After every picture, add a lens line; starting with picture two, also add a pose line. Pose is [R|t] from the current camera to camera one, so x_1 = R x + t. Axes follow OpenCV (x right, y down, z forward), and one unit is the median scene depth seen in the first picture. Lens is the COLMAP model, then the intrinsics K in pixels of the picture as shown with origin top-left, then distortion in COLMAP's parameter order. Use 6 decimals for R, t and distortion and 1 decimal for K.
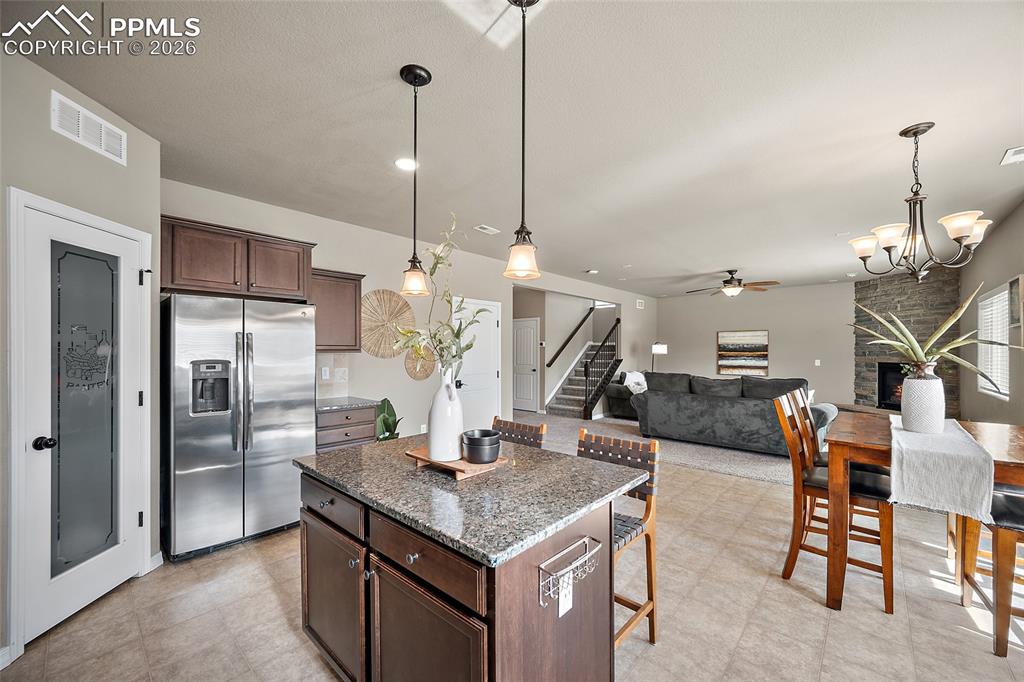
lens RADIAL K [[400.7, 0, 505.2], [0, 400.7, 347.0], [0, 0, 1]] dist [-0.001966, -0.000046]
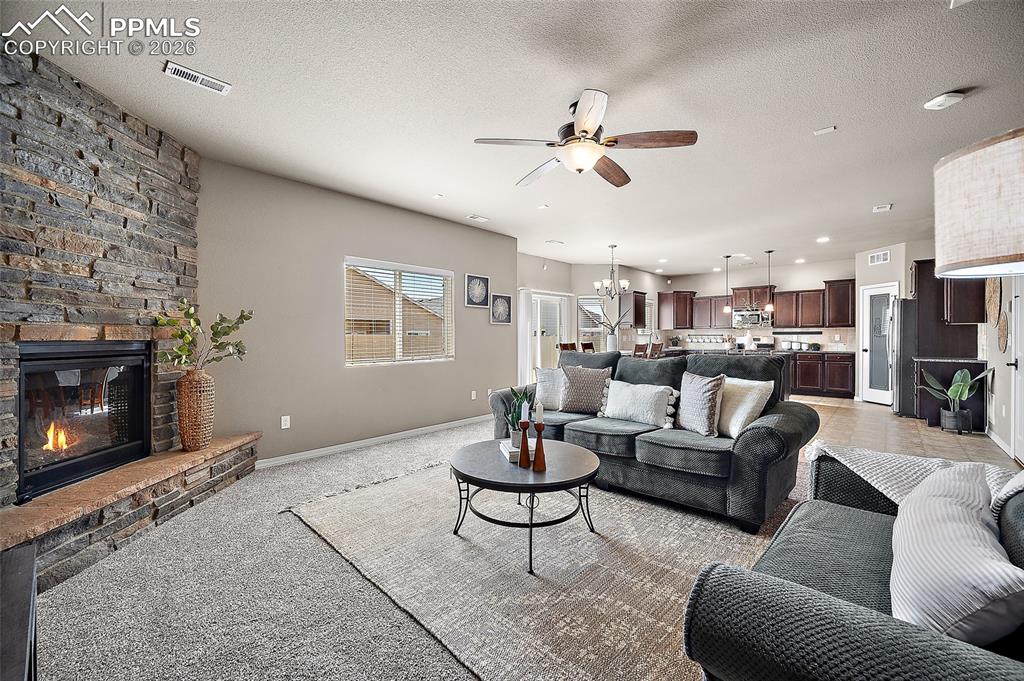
lens RADIAL K [[411.8, 0, 504.1], [0, 411.8, 335.9], [0, 0, 1]] dist [-0.002323, -0.000077]
pose [[-0.999954, -0.000323, 0.009565, 0.638301], [-0.000405, 0.999963, -0.008577, 0.039545], [-0.009562, -0.008580, -0.999917, 1.410374]]
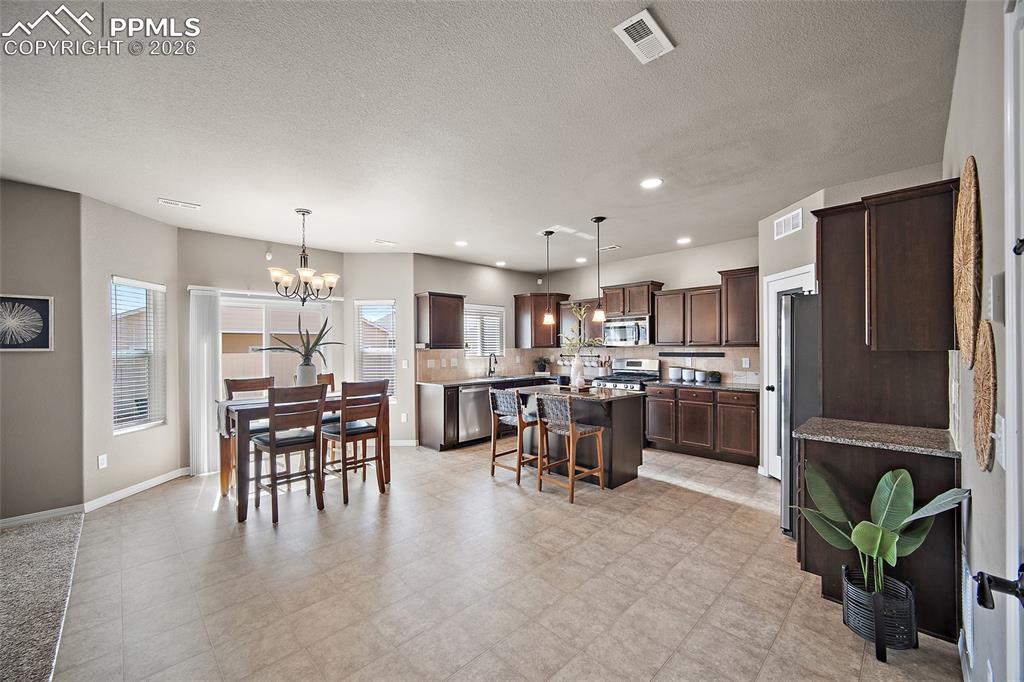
lens RADIAL K [[400.7, 0, 505.2], [0, 400.7, 347.0], [0, 0, 1]] dist [-0.001966, -0.000046]
pose [[-0.998400, 0.005137, 0.056304, 0.047580], [0.004767, 0.999966, -0.006708, 0.006508], [-0.056337, -0.006429, -0.998391, 0.933335]]
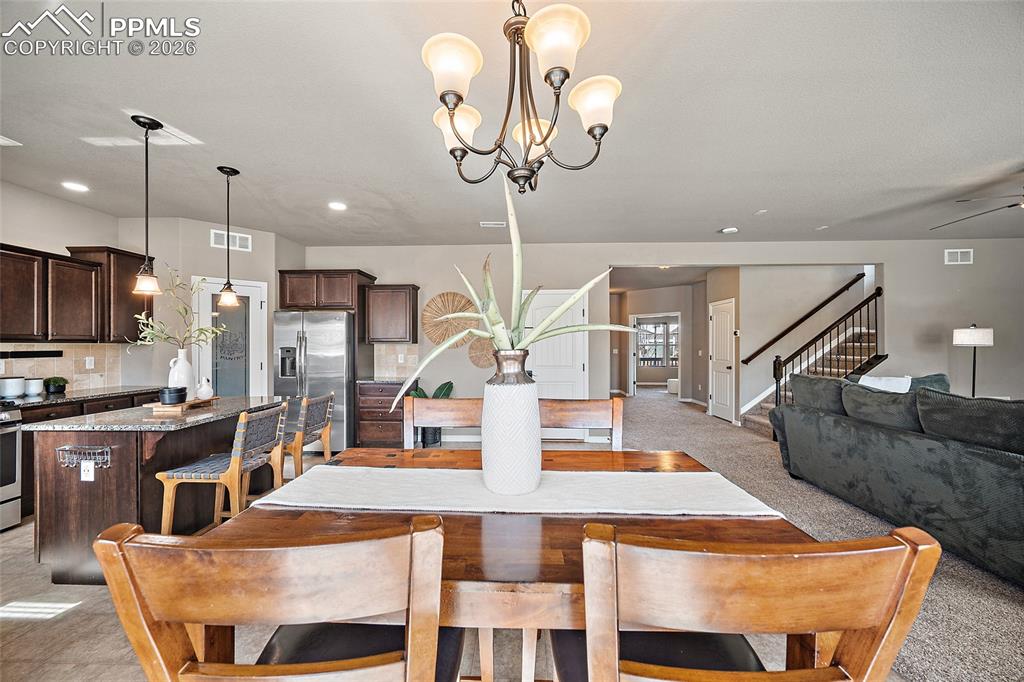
lens RADIAL K [[400.7, 0, 505.2], [0, 400.7, 347.0], [0, 0, 1]] dist [-0.001966, -0.000046]
pose [[0.645163, -0.000431, -0.764045, 0.510701], [0.010097, 0.999917, 0.007962, 0.010713], [0.763979, -0.012851, 0.645114, 0.237815]]
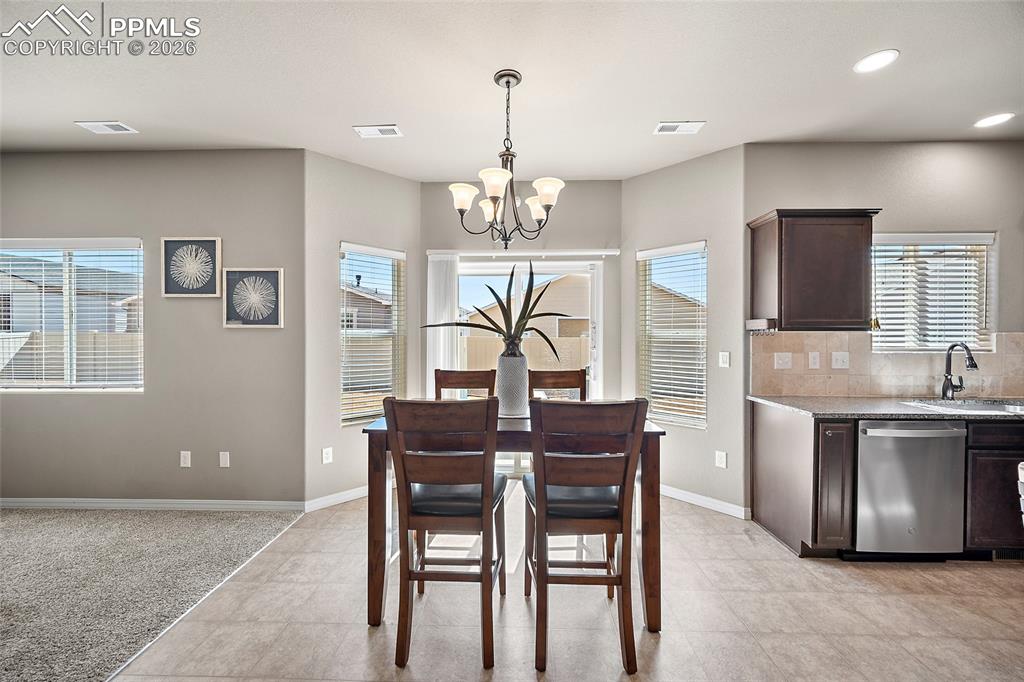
lens RADIAL K [[402.6, 0, 506.3], [0, 402.6, 338.0], [0, 0, 1]] dist [-0.004409, -0.000206]
pose [[-0.656268, -0.010092, 0.754461, 0.127361], [-0.009518, 0.999942, 0.005096, 0.012068], [-0.754468, -0.003837, -0.656326, 0.579025]]
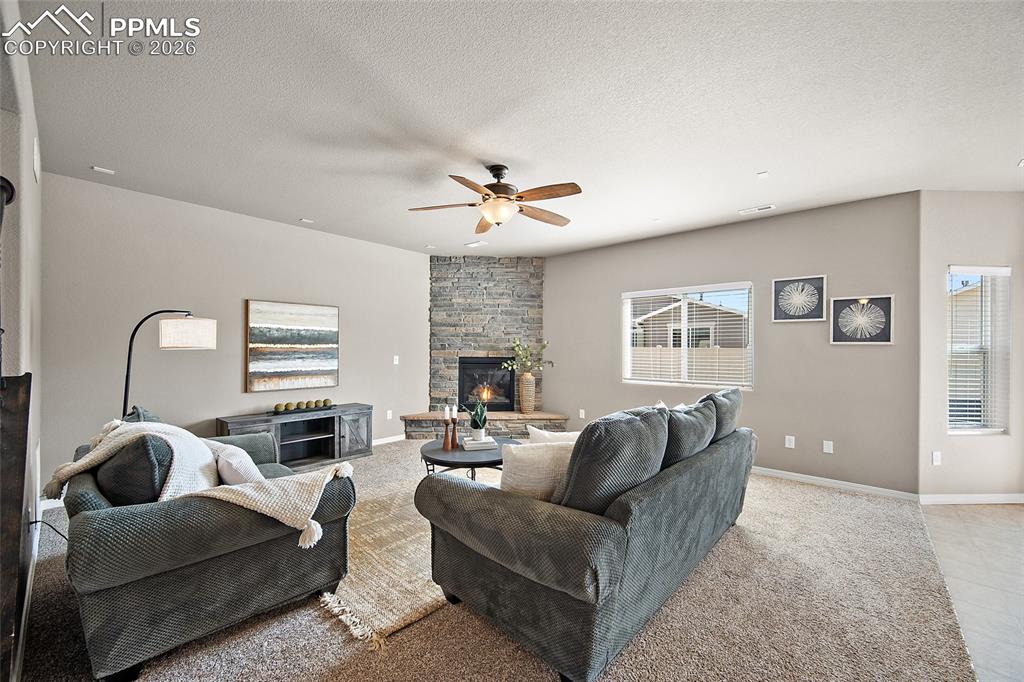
lens RADIAL K [[400.7, 0, 505.2], [0, 400.7, 347.0], [0, 0, 1]] dist [-0.001966, -0.000046]
pose [[-0.007716, -0.003001, 0.999966, 0.100709], [-0.013754, 0.999901, 0.002895, 0.014689], [-0.999876, -0.013731, -0.007756, 0.996595]]
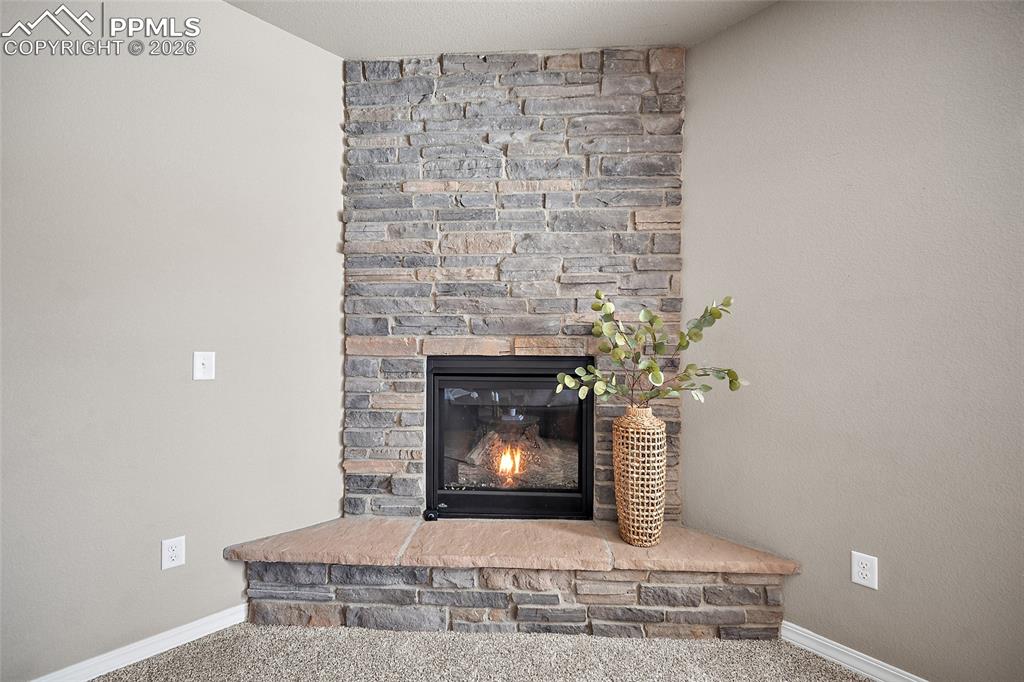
lens RADIAL K [[407.2, 0, 504.3], [0, 407.2, 348.7], [0, 0, 1]] dist [-0.001776, -0.000044]
pose [[0.085985, -0.000391, 0.996296, 0.710665], [-0.009971, 0.999950, 0.001253, 0.034965], [-0.996247, -0.010042, 0.085977, 1.008561]]
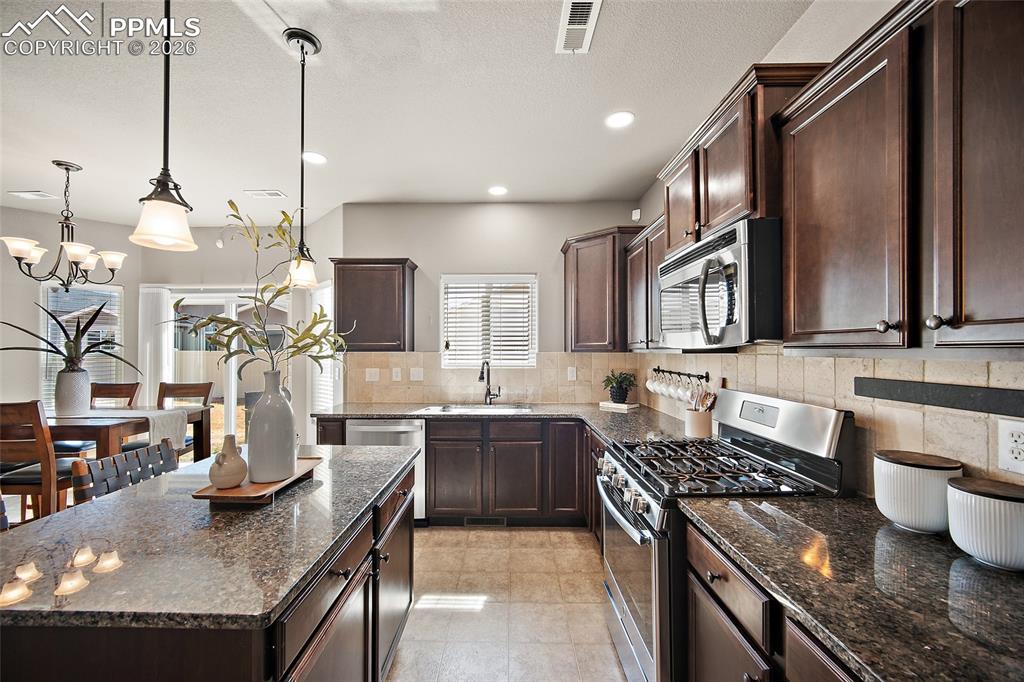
lens RADIAL K [[400.7, 0, 505.2], [0, 400.7, 347.0], [0, 0, 1]] dist [-0.001966, -0.000046]
pose [[-0.671824, 0.001977, 0.740708, -0.269509], [-0.007321, 0.999930, -0.009309, 0.001954], [-0.740674, -0.011677, -0.671763, 0.302551]]
